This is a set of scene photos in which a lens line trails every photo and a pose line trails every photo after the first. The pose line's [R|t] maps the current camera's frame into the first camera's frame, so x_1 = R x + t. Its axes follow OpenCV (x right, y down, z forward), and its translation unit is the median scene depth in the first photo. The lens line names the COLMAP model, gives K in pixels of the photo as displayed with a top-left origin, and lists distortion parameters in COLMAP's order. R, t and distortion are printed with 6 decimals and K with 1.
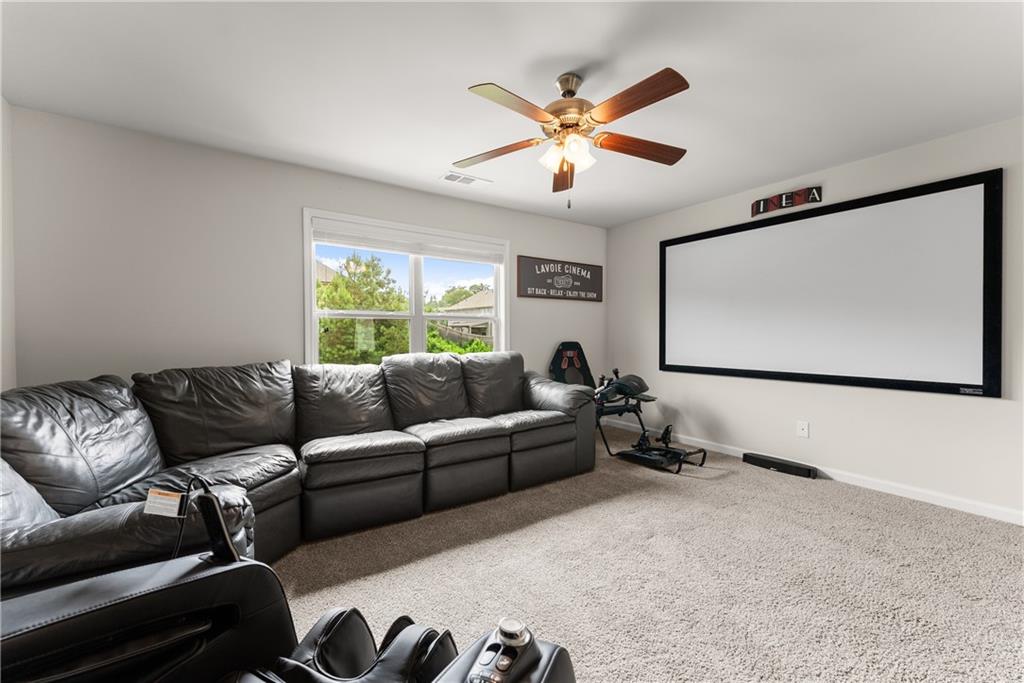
lens RADIAL K [[411.5, 0, 508.5], [0, 411.5, 339.5], [0, 0, 1]] dist [0.000844, 0.000155]
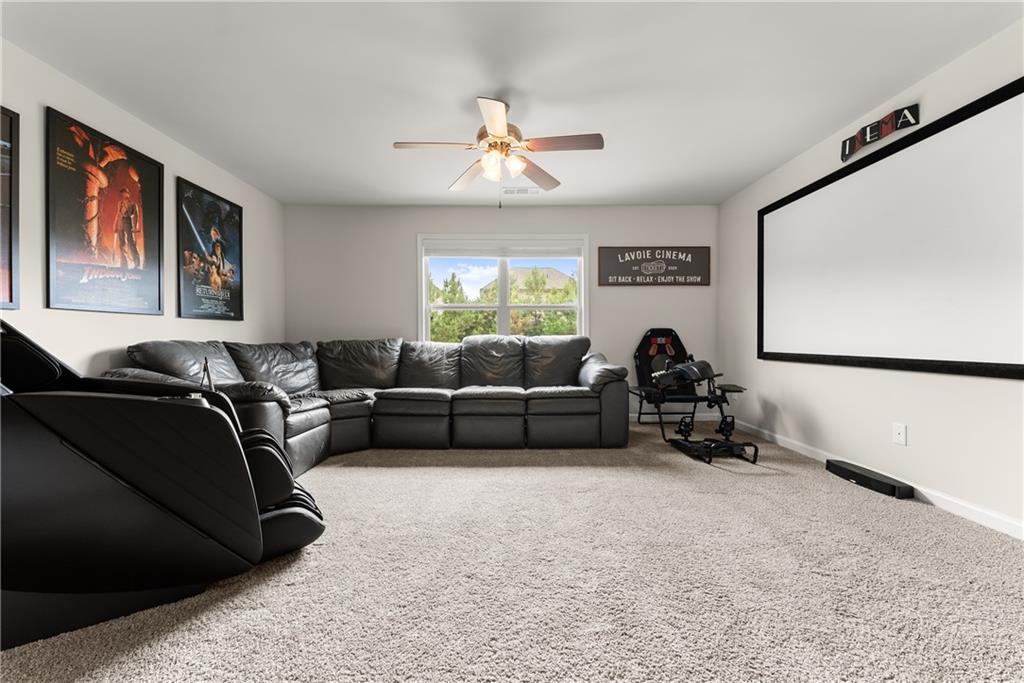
lens RADIAL K [[411.5, 0, 508.5], [0, 411.5, 339.5], [0, 0, 1]] dist [0.000844, 0.000155]
pose [[0.827243, 0.000364, -0.561845, 0.525893], [-0.006022, 0.999948, -0.008218, 0.055750], [0.561813, 0.010182, 0.827202, -0.014123]]
